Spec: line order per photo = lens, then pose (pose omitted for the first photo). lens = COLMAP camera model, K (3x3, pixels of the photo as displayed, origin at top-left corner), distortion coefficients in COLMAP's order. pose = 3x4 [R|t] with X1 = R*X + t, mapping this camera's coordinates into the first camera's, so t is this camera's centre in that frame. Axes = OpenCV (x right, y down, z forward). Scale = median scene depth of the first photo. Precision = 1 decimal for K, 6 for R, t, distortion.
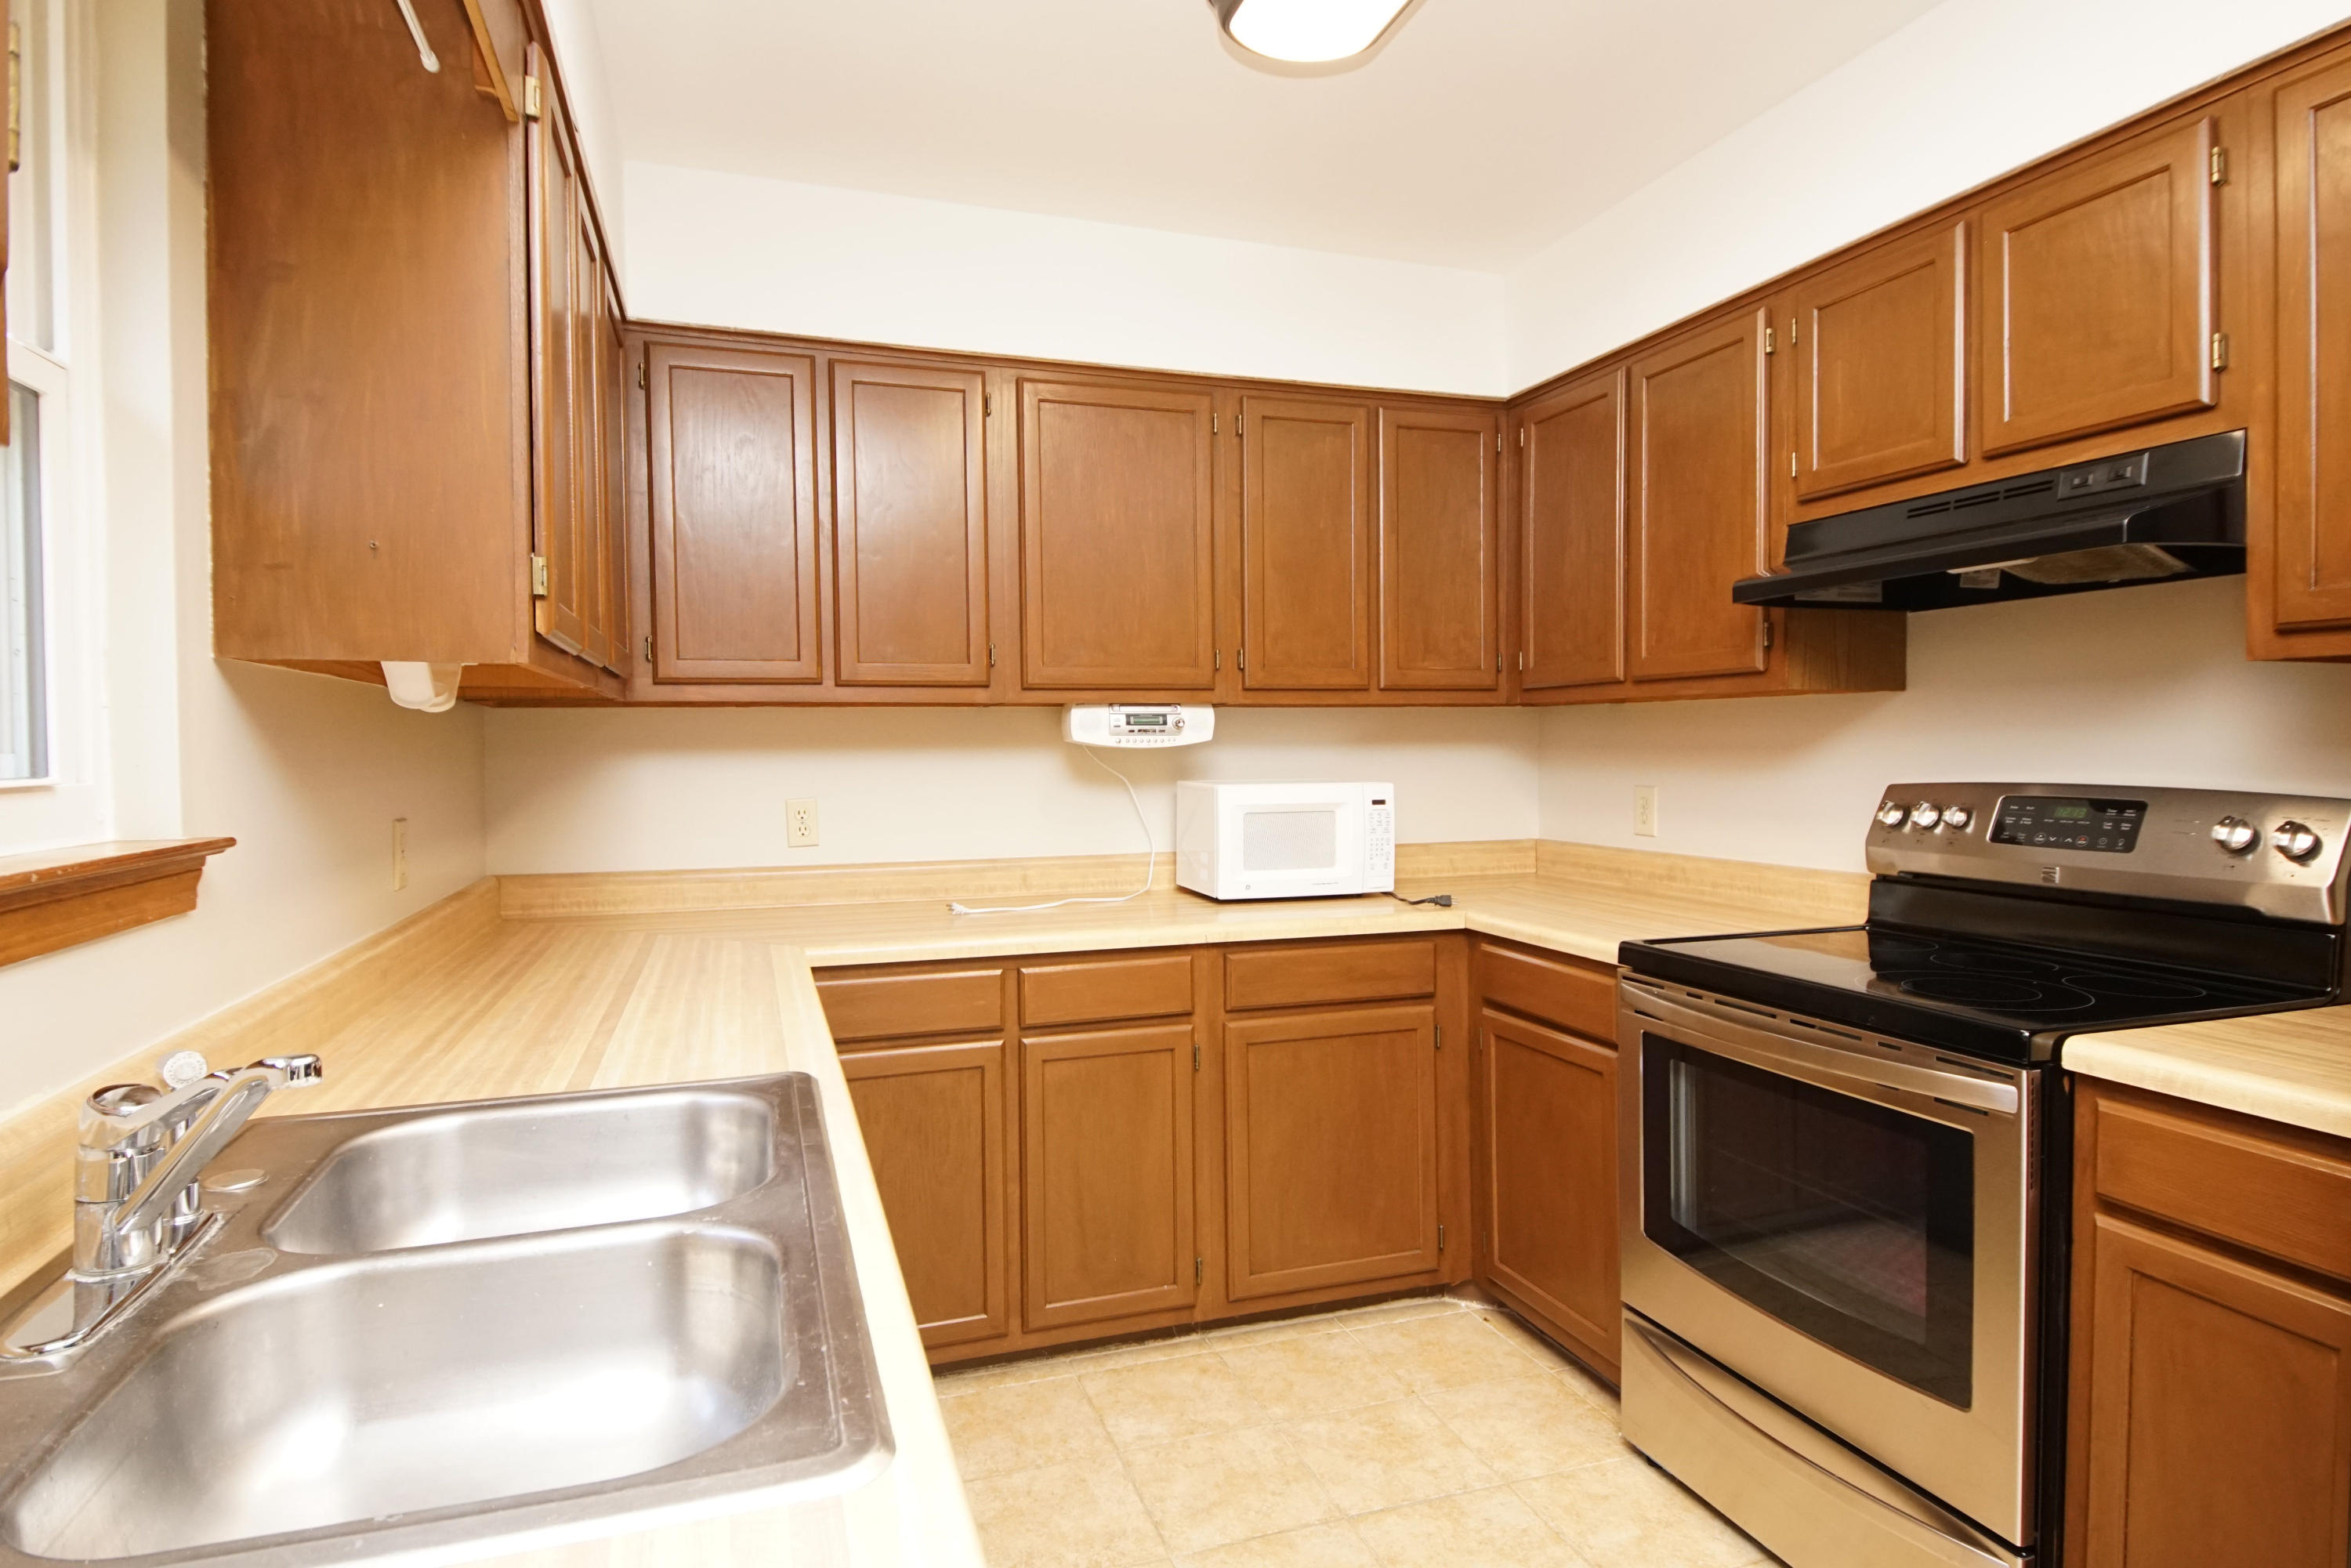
lens RADIAL K [[1279.8, 0, 1170.6], [0, 1279.8, 773.8], [0, 0, 1]] dist [0.028308, -0.028844]
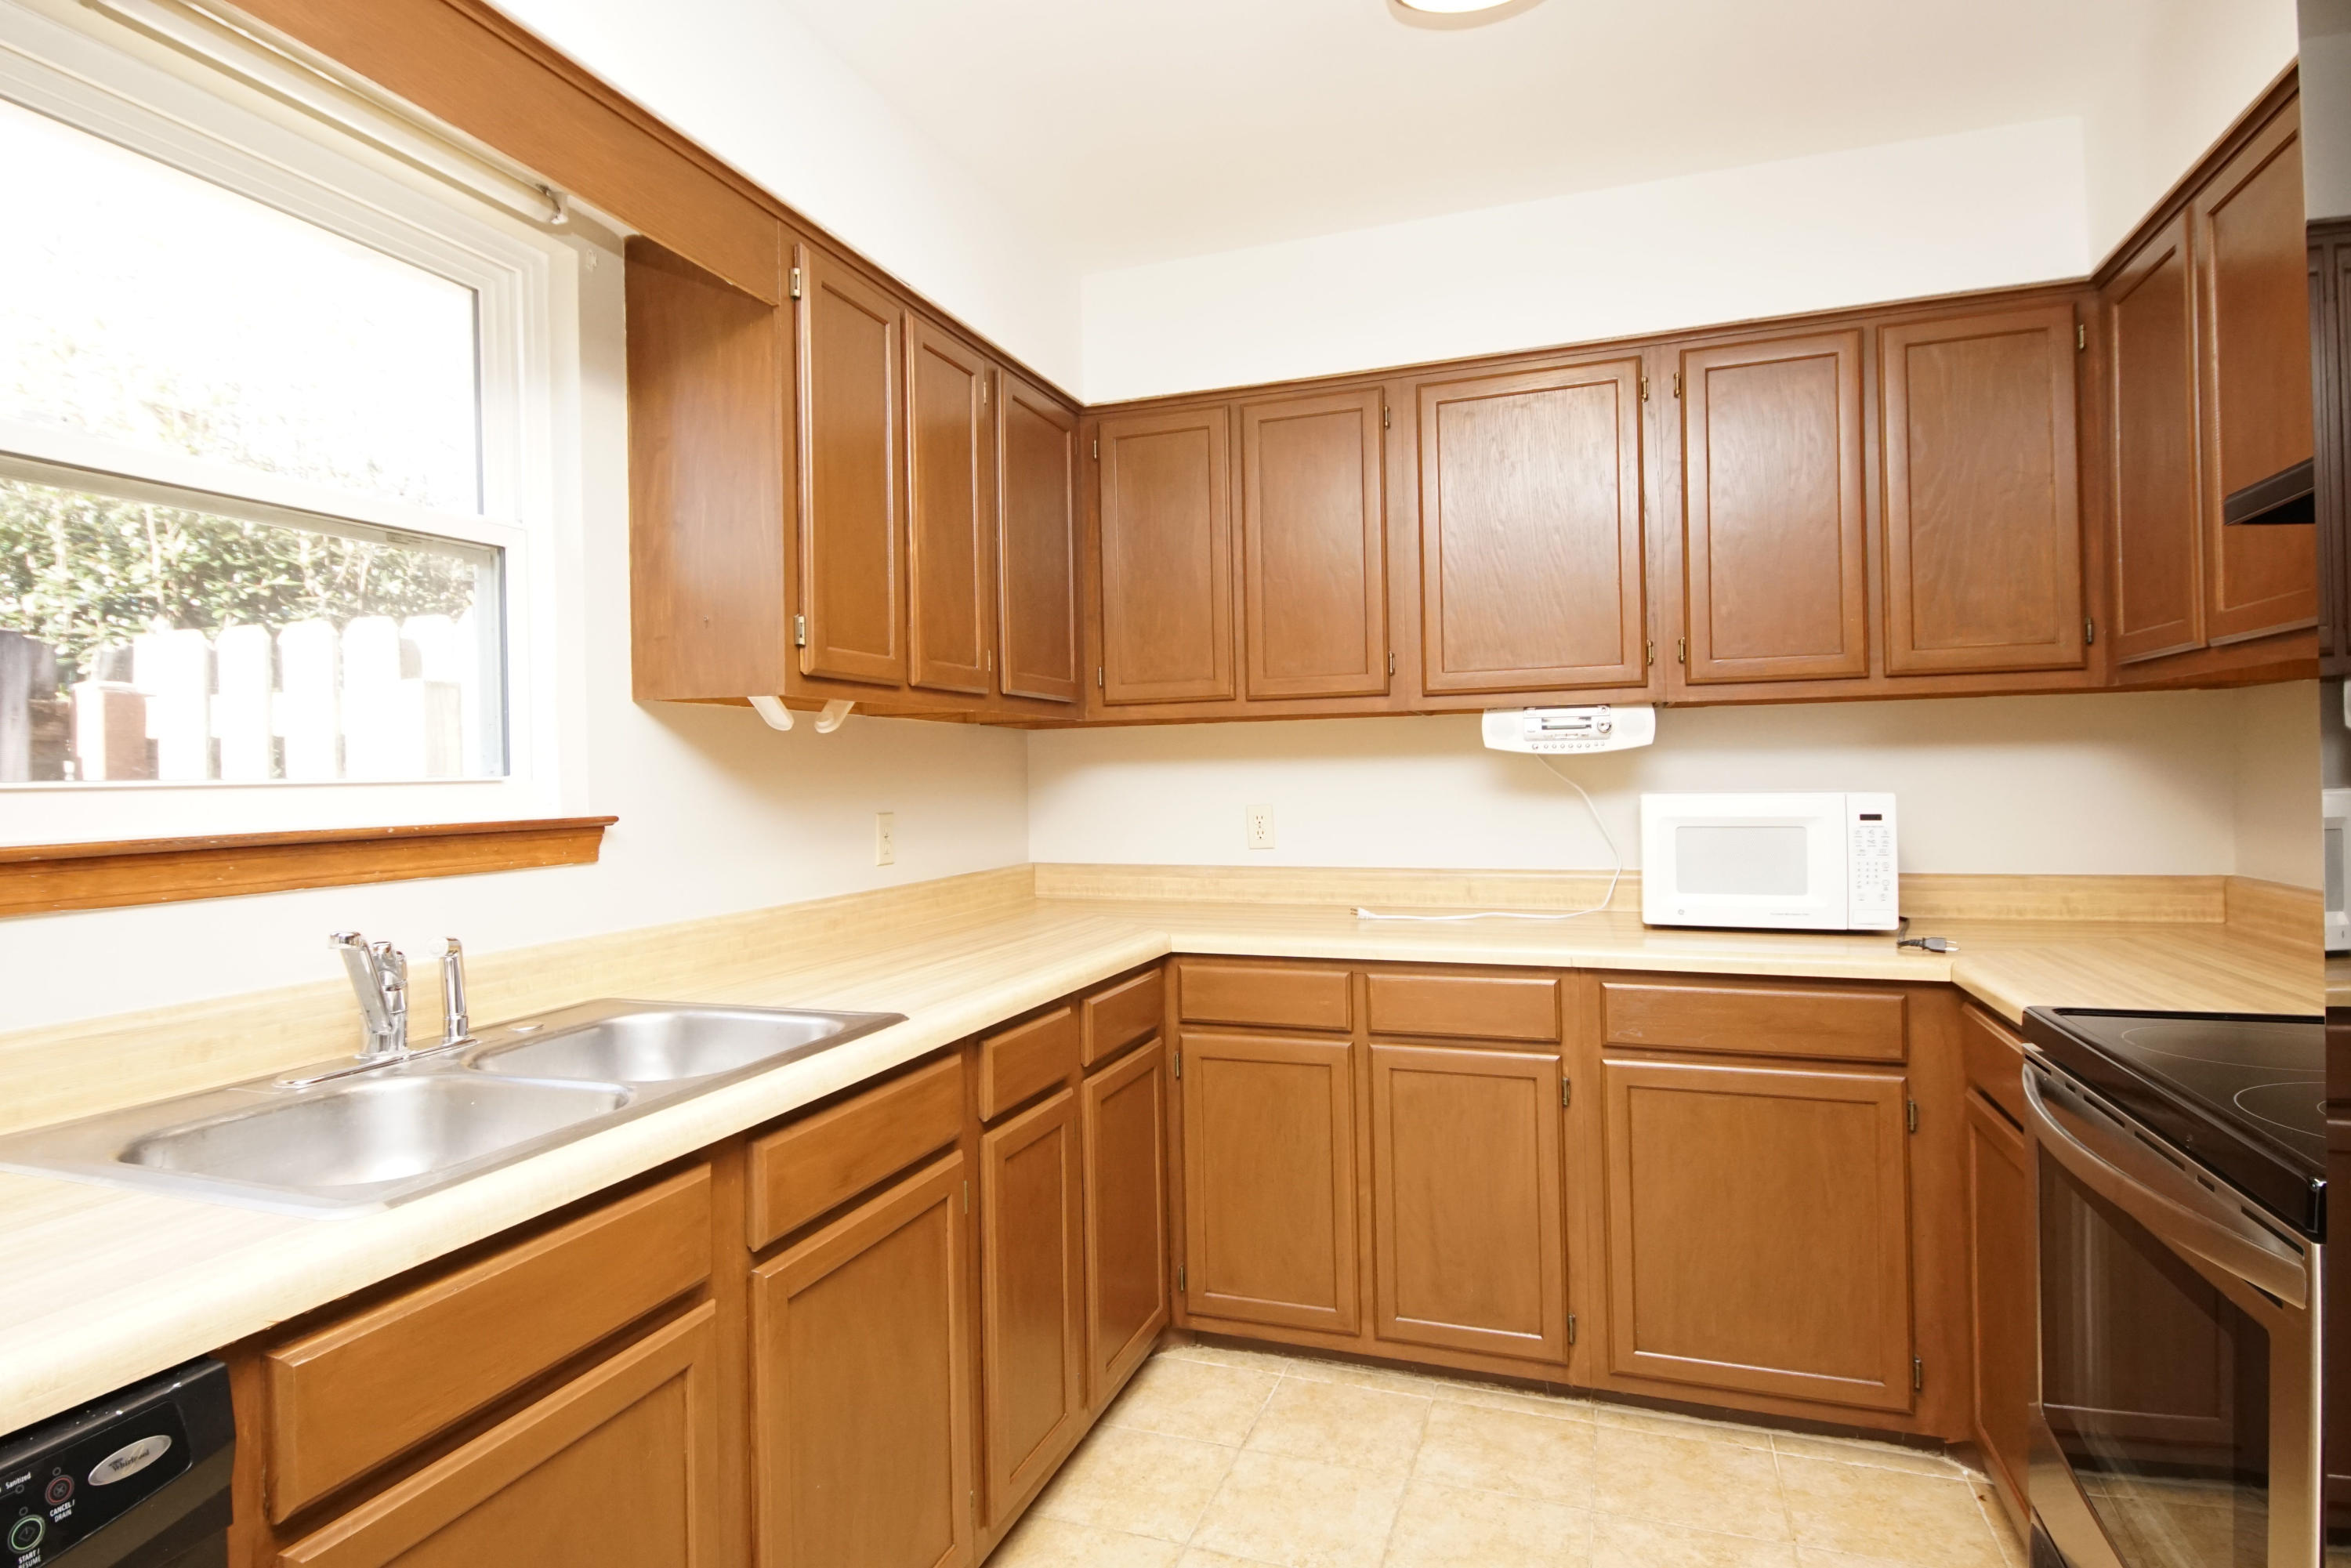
lens RADIAL K [[1279.8, 0, 1133.7], [0, 1279.8, 773.5], [0, 0, 1]] dist [0.028308, -0.028844]
pose [[0.777101, -0.005808, -0.629349, 0.352182], [-0.003487, 0.999902, -0.013533, 0.008346], [0.629366, 0.012711, 0.777005, 0.092412]]
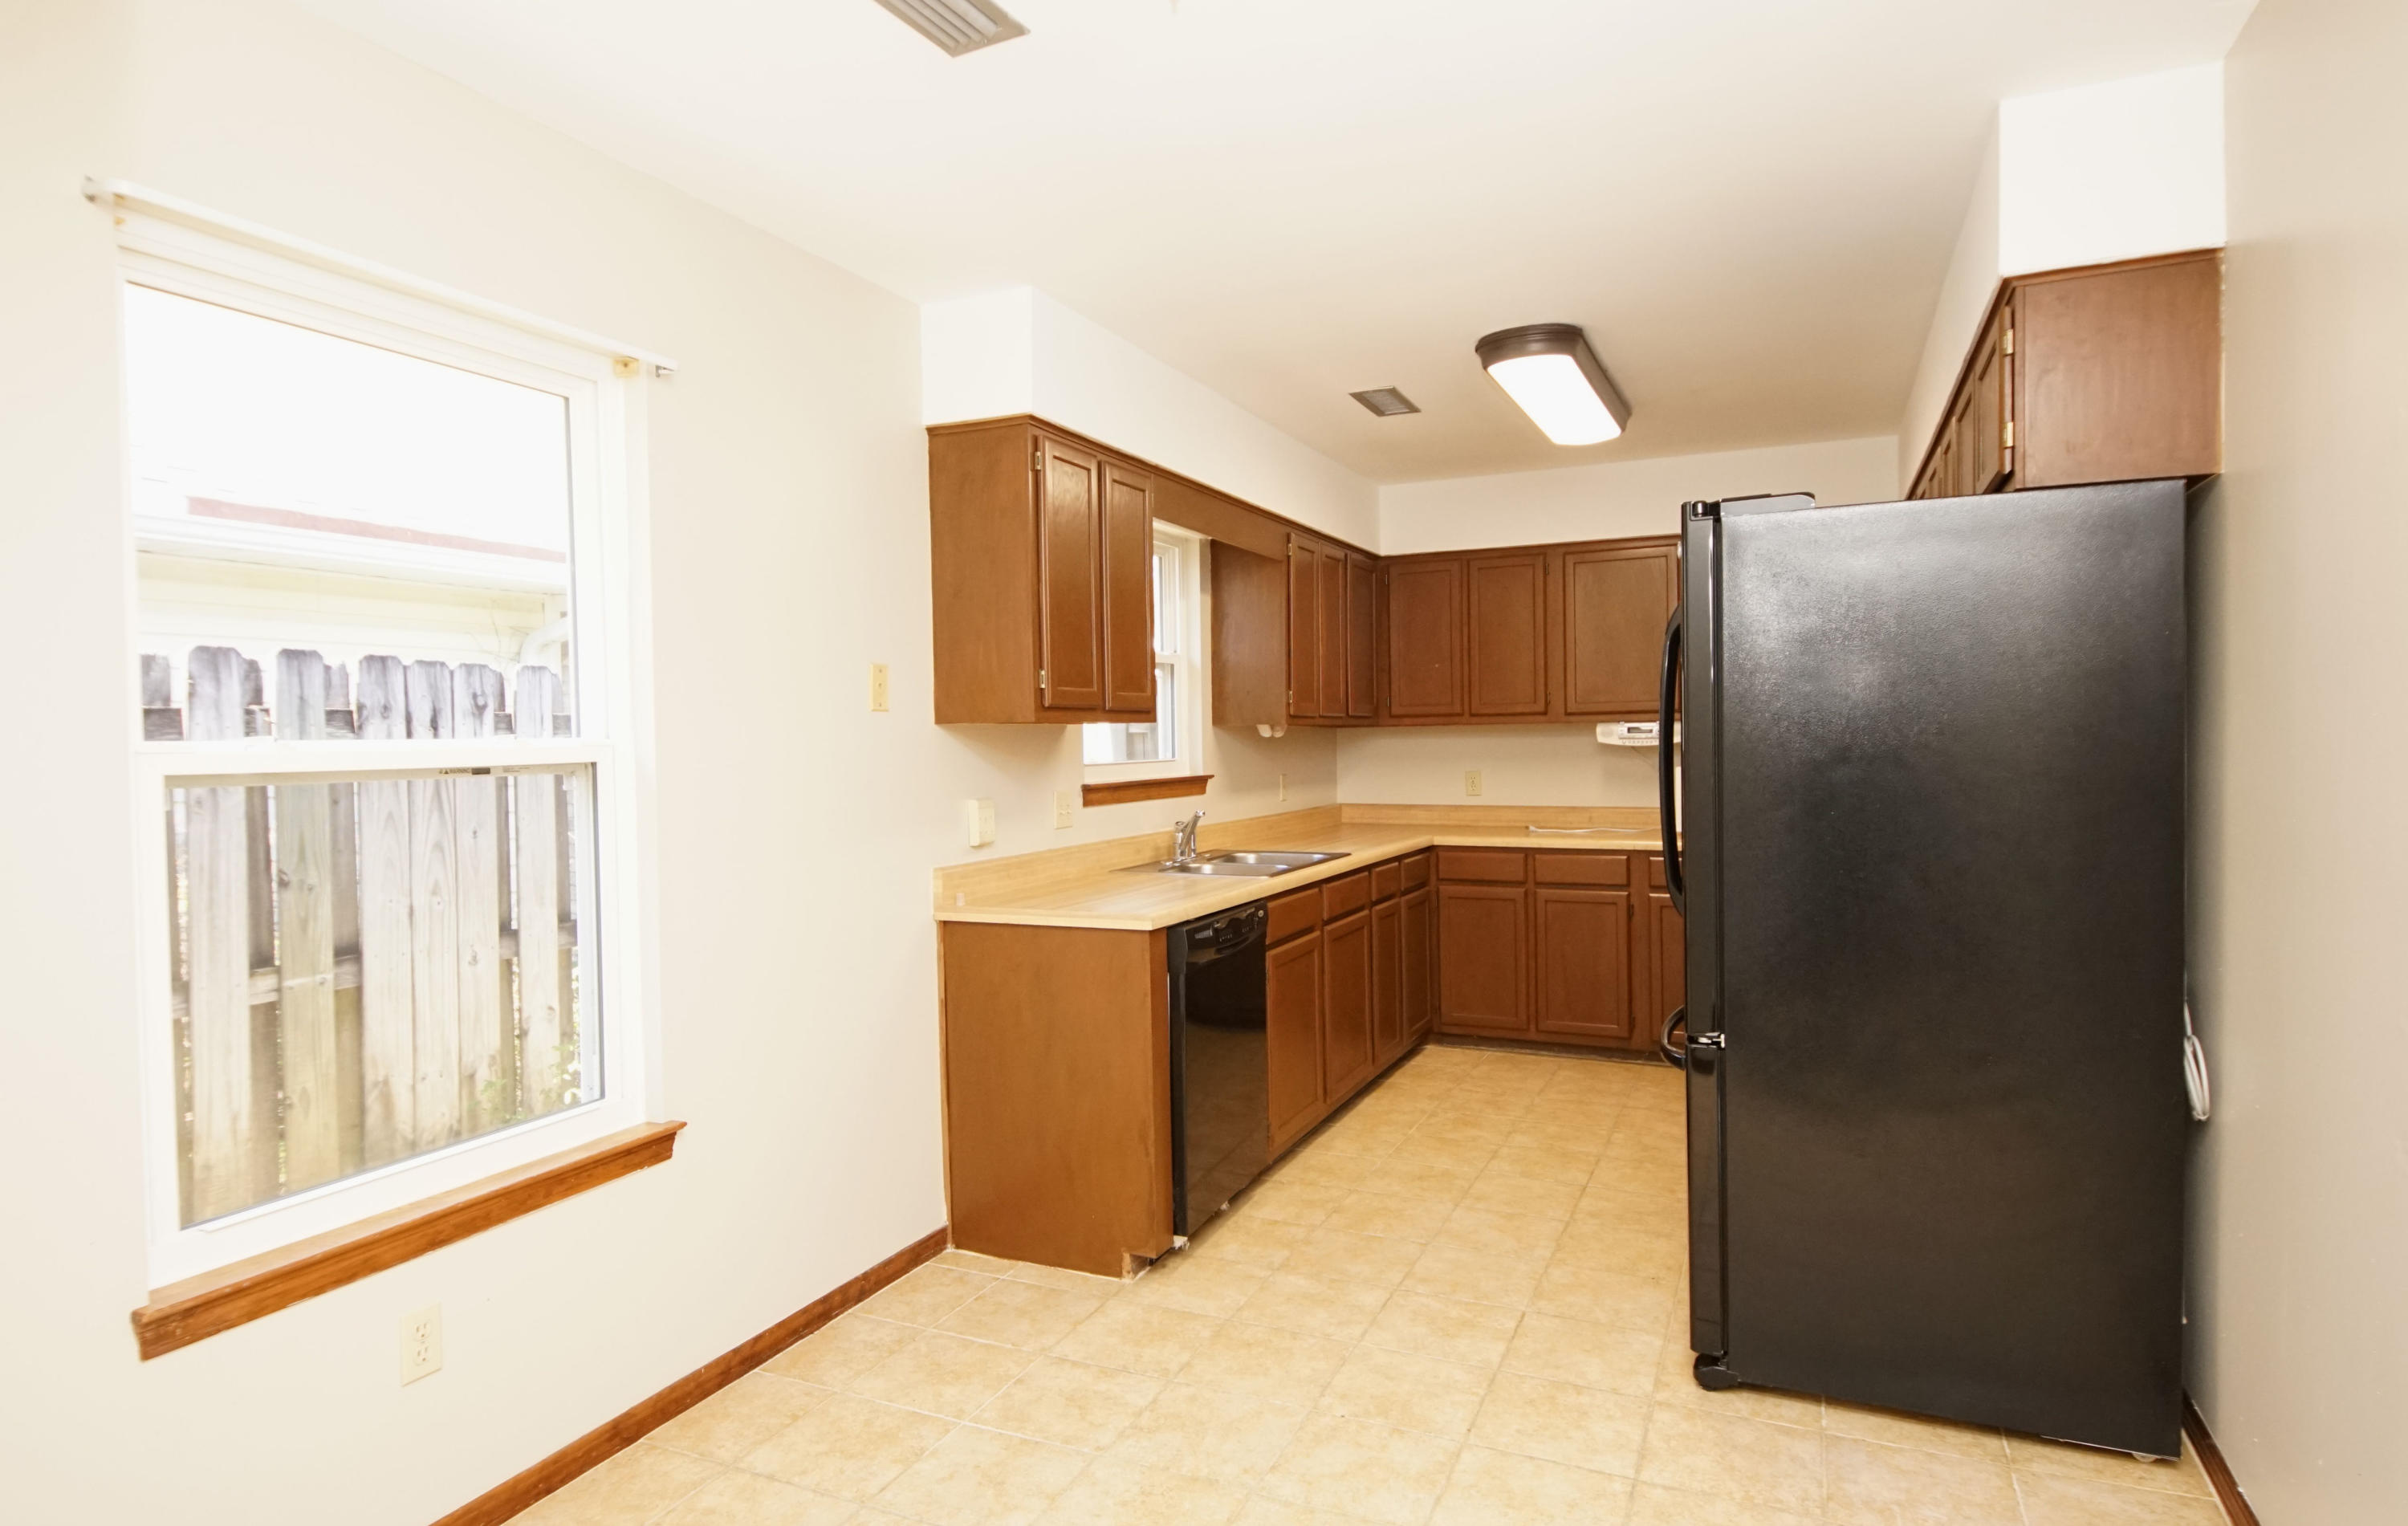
lens RADIAL K [[1321.5, 0, 1142.7], [0, 1321.5, 766.5], [0, 0, 1]] dist [0.006976, -0.000516]
pose [[0.708752, 0.012203, -0.705353, 0.874513], [-0.008019, 0.999925, 0.009242, -0.003246], [0.705413, -0.000894, 0.708796, -0.888324]]
